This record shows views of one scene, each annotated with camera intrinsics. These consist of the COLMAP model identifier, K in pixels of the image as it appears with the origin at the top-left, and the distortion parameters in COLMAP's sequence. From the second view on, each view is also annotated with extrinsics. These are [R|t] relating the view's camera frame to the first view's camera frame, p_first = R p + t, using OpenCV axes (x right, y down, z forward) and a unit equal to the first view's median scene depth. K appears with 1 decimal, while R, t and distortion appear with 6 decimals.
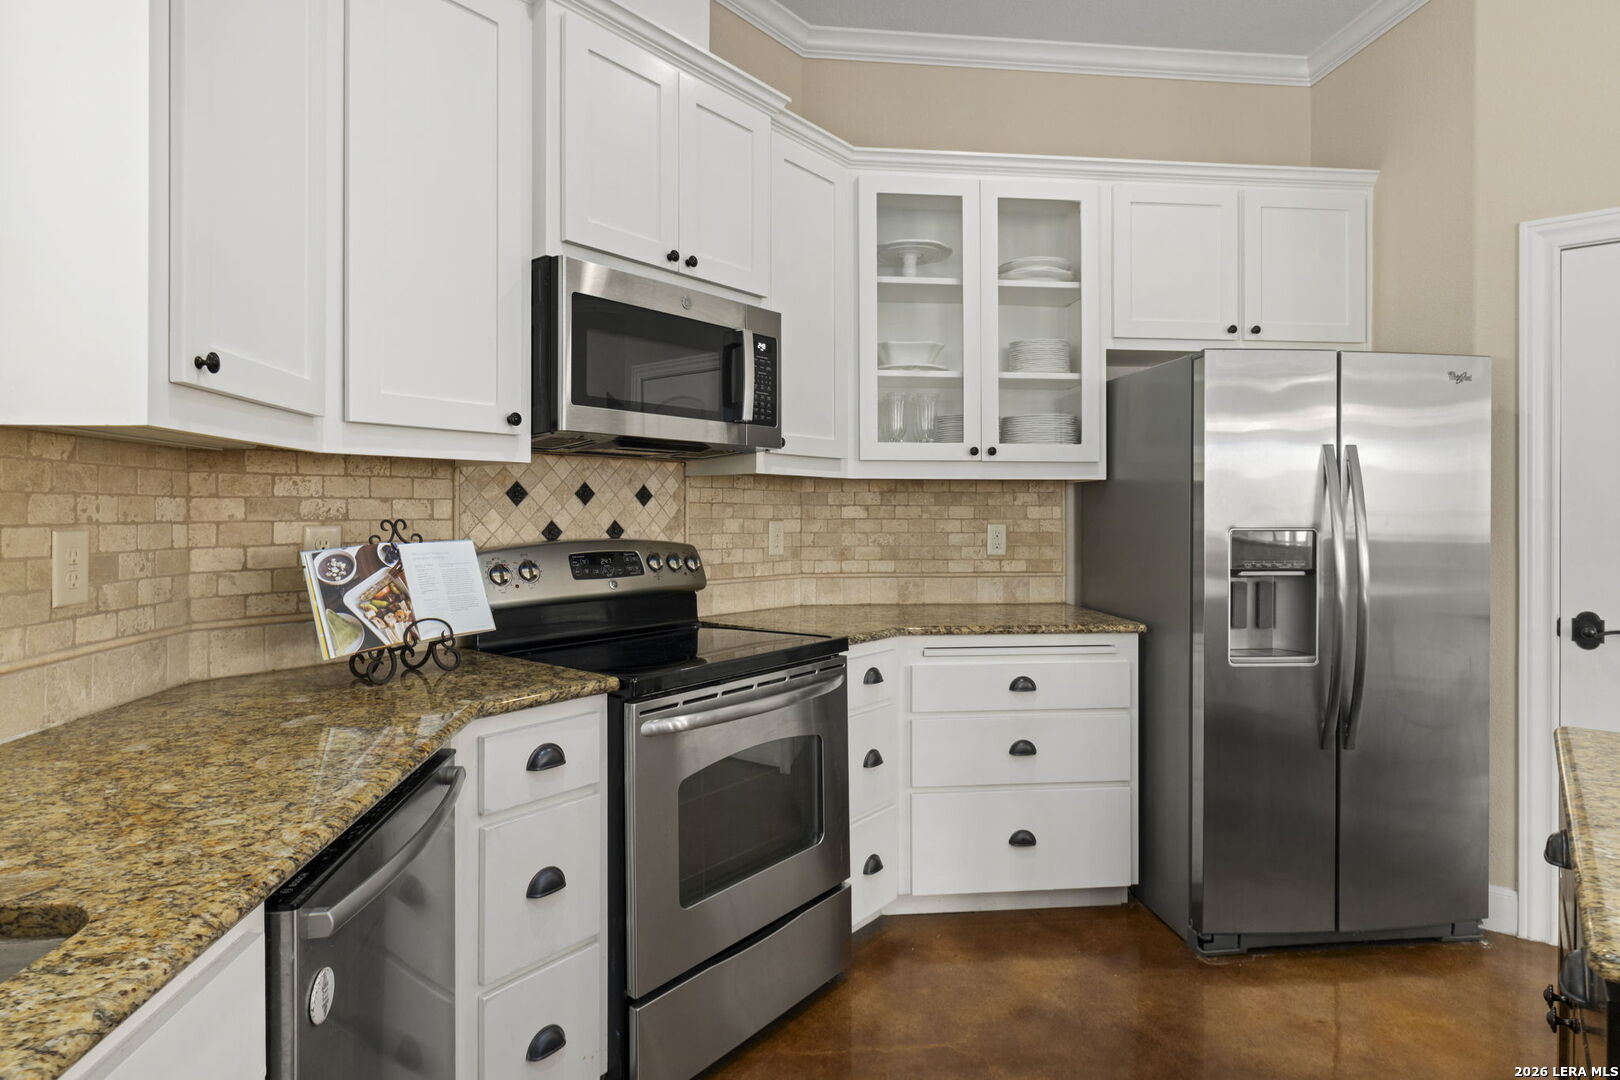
lens RADIAL K [[859.3, 0, 804.8], [0, 859.3, 517.1], [0, 0, 1]] dist [-0.001777, -0.000367]
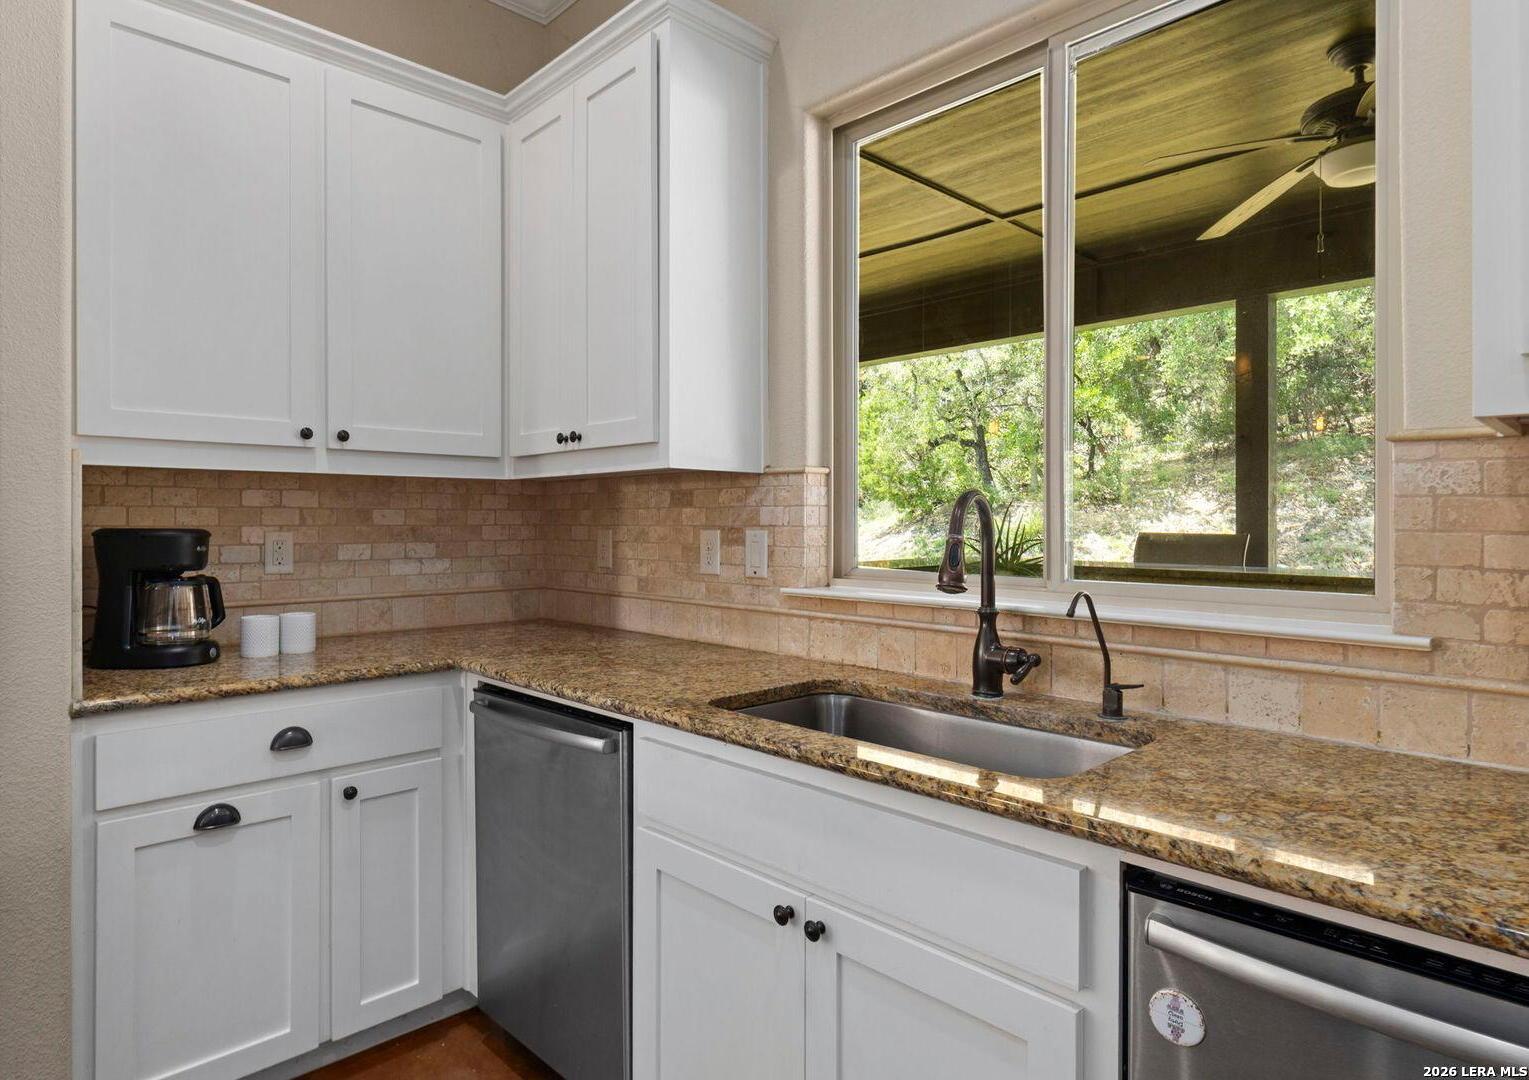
lens RADIAL K [[869.3, 0, 764.5], [0, 869.3, 540.0], [0, 0, 1]] dist [0.001334, 0.000178]
pose [[-0.788837, 0.011370, -0.614497, 0.152330], [-0.005204, 0.999669, 0.025177, -0.000981], [0.614580, 0.023059, -0.788517, 0.564494]]
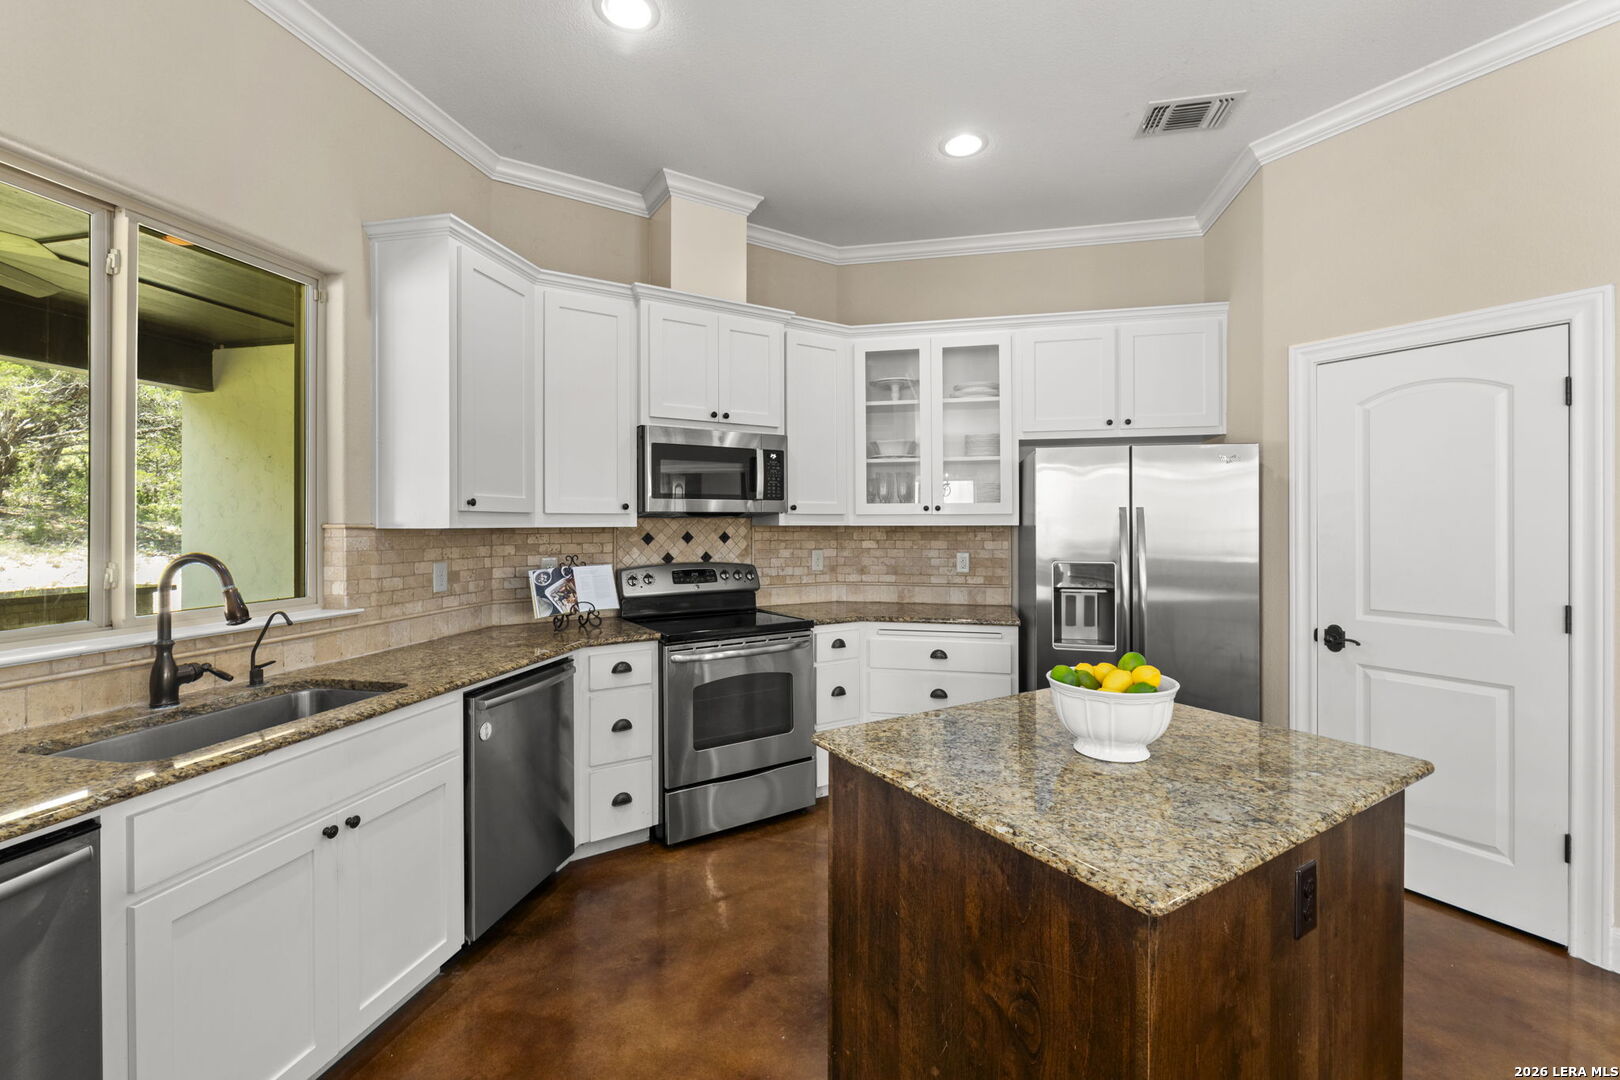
lens RADIAL K [[682.2, 0, 807.2], [0, 682.2, 532.0], [0, 0, 1]] dist [-0.001838, -0.000191]
pose [[0.949335, 0.000815, -0.314264, 0.457129], [0.001240, 0.999979, 0.006339, -0.048858], [0.314263, -0.006408, 0.949314, -0.322819]]
